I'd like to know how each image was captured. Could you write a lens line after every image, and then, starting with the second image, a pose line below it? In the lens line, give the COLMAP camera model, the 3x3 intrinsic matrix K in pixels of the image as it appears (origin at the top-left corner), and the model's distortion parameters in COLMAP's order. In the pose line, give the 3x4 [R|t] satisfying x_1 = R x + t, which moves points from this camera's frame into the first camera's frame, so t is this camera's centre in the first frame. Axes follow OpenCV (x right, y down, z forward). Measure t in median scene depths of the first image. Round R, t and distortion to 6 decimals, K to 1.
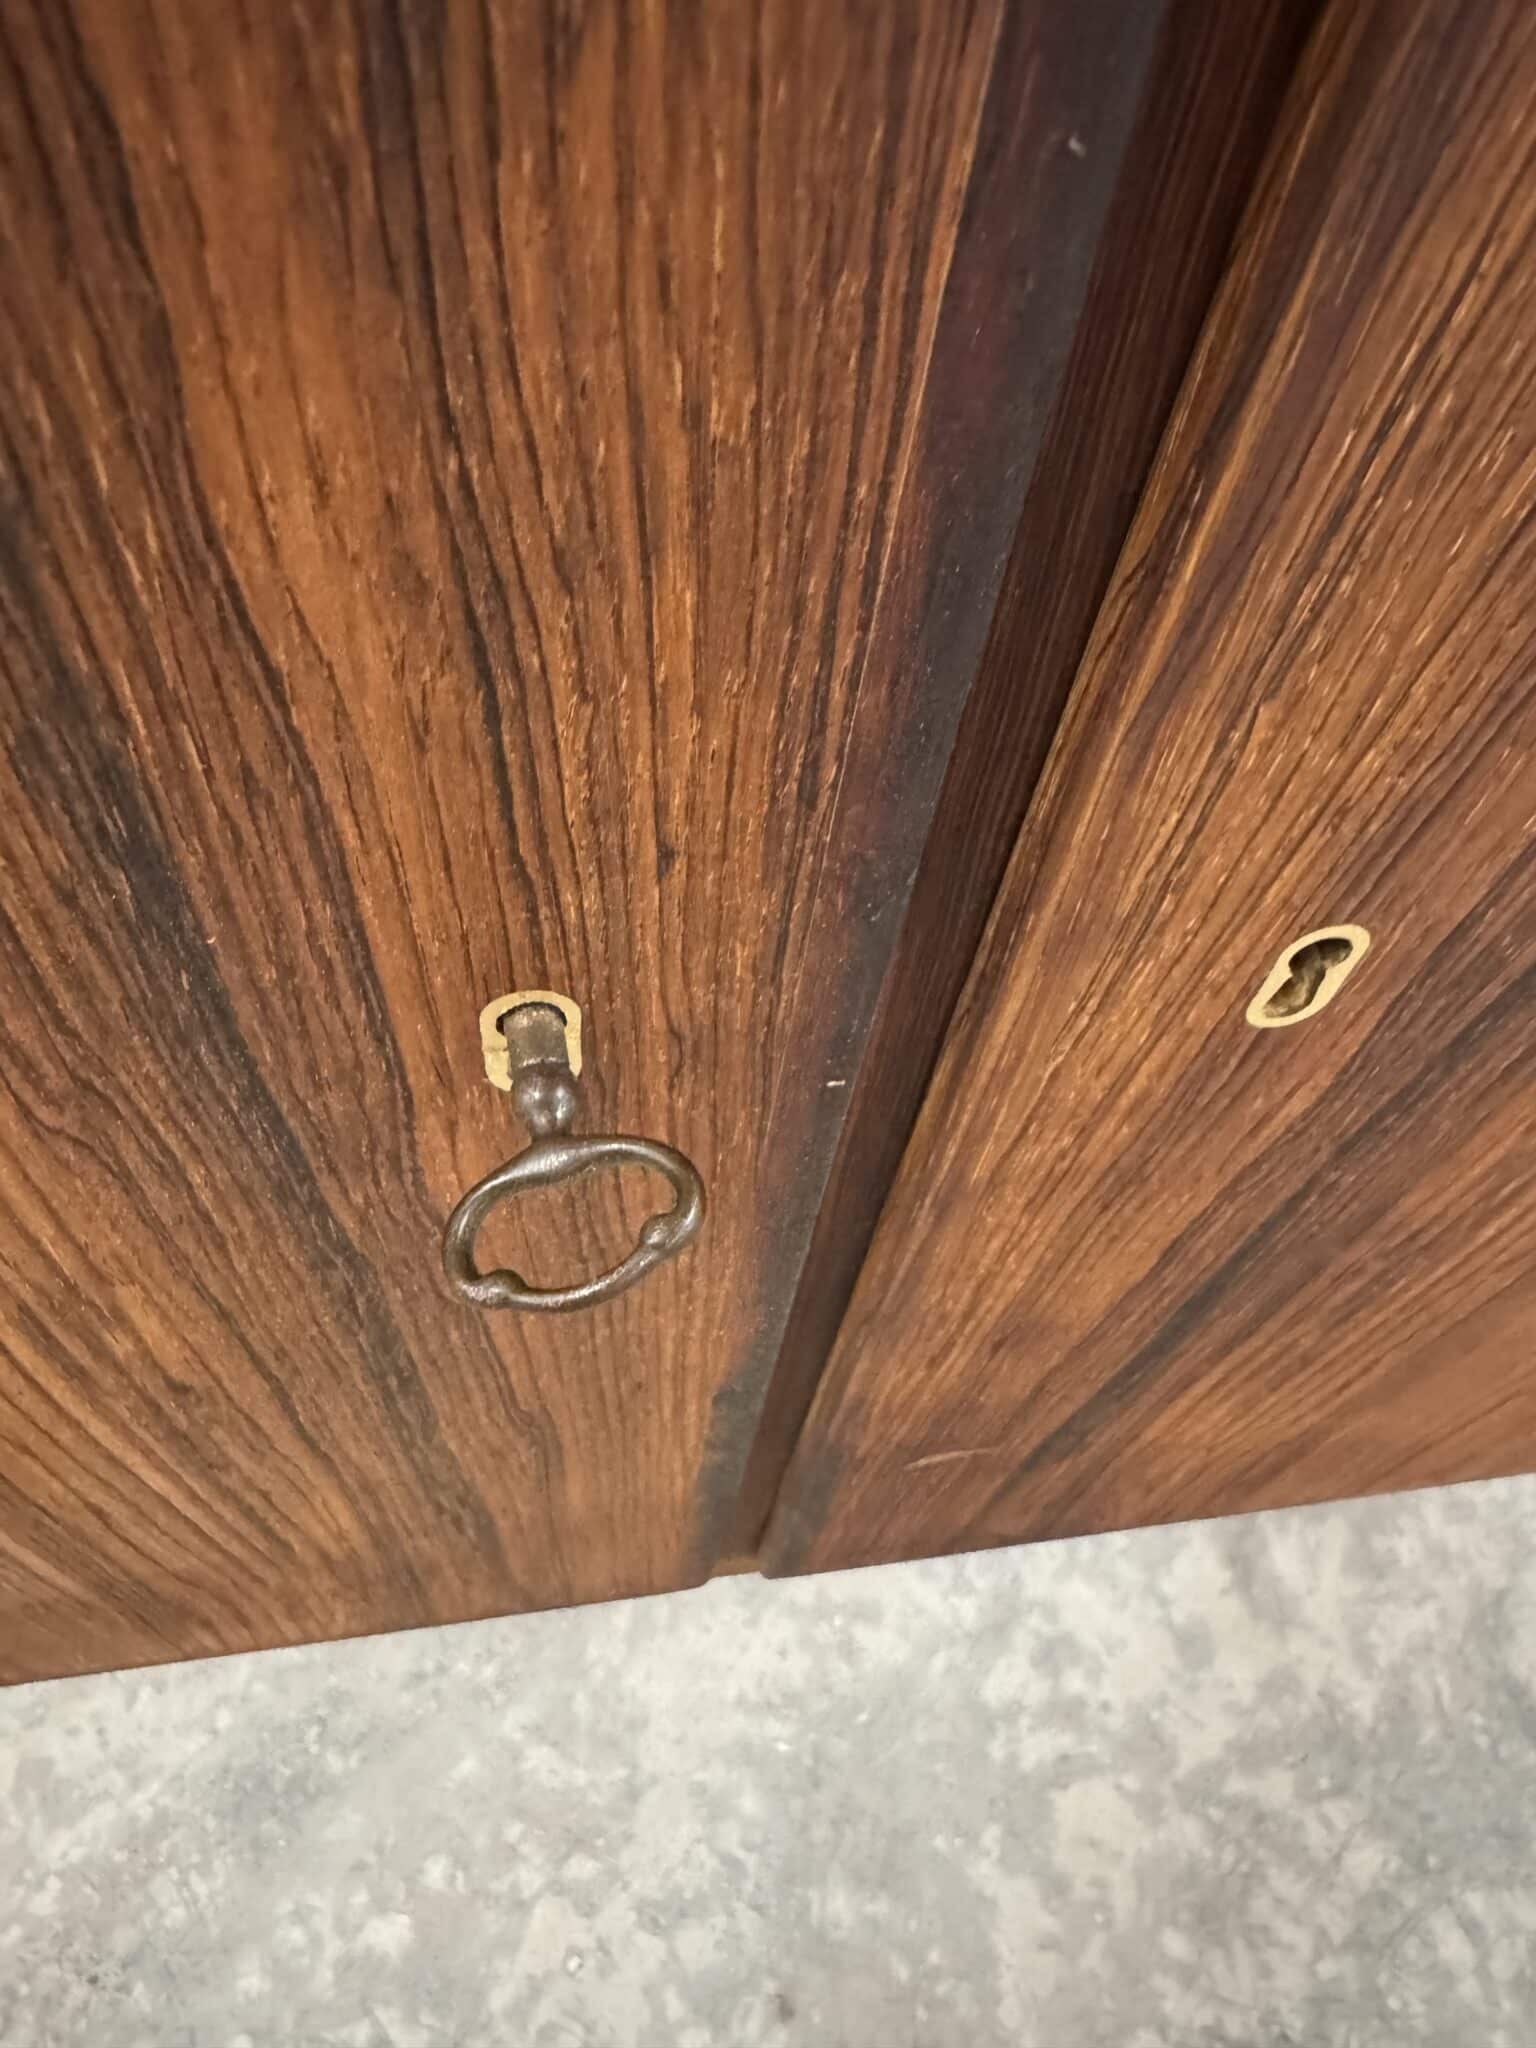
lens RADIAL K [[1446.5, 0, 771.4], [0, 1446.5, 954.0], [0, 0, 1]] dist [-0.001113, 0.000540]
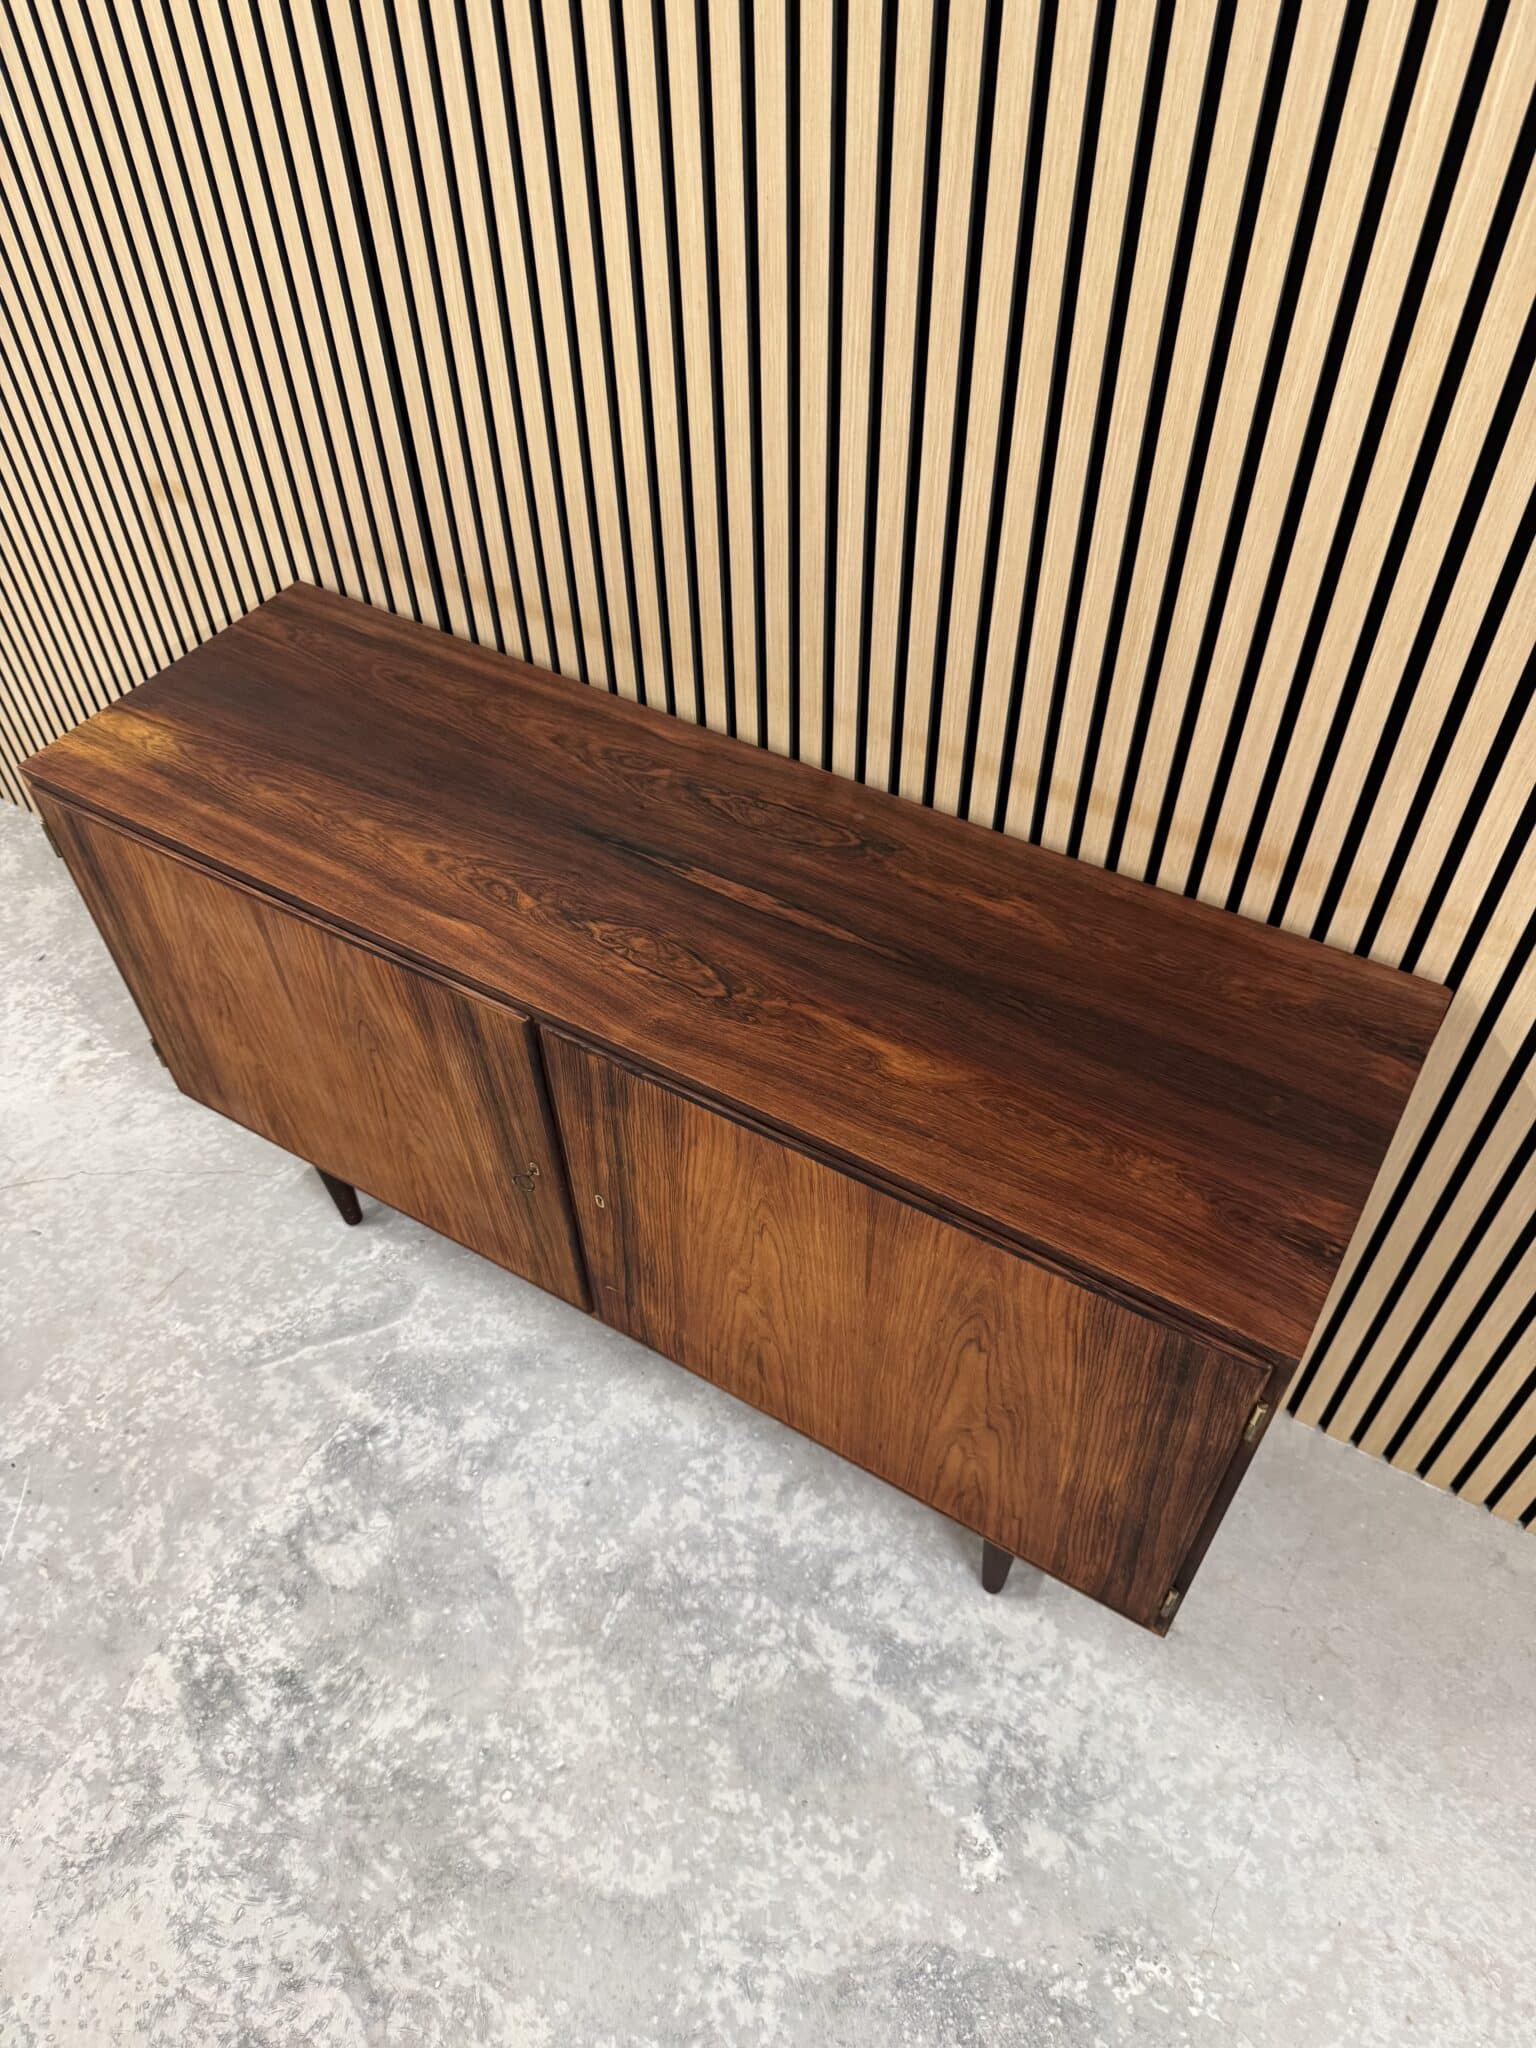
lens RADIAL K [[1468.3, 0, 772.6], [0, 1468.3, 1011.4], [0, 0, 1]] dist [0.005597, -0.012822]
pose [[0.758669, 0.389433, -0.522267, 1.691636], [-0.466913, 0.884099, -0.019023, -0.417890], [0.454327, 0.258285, 0.852570, -2.050614]]
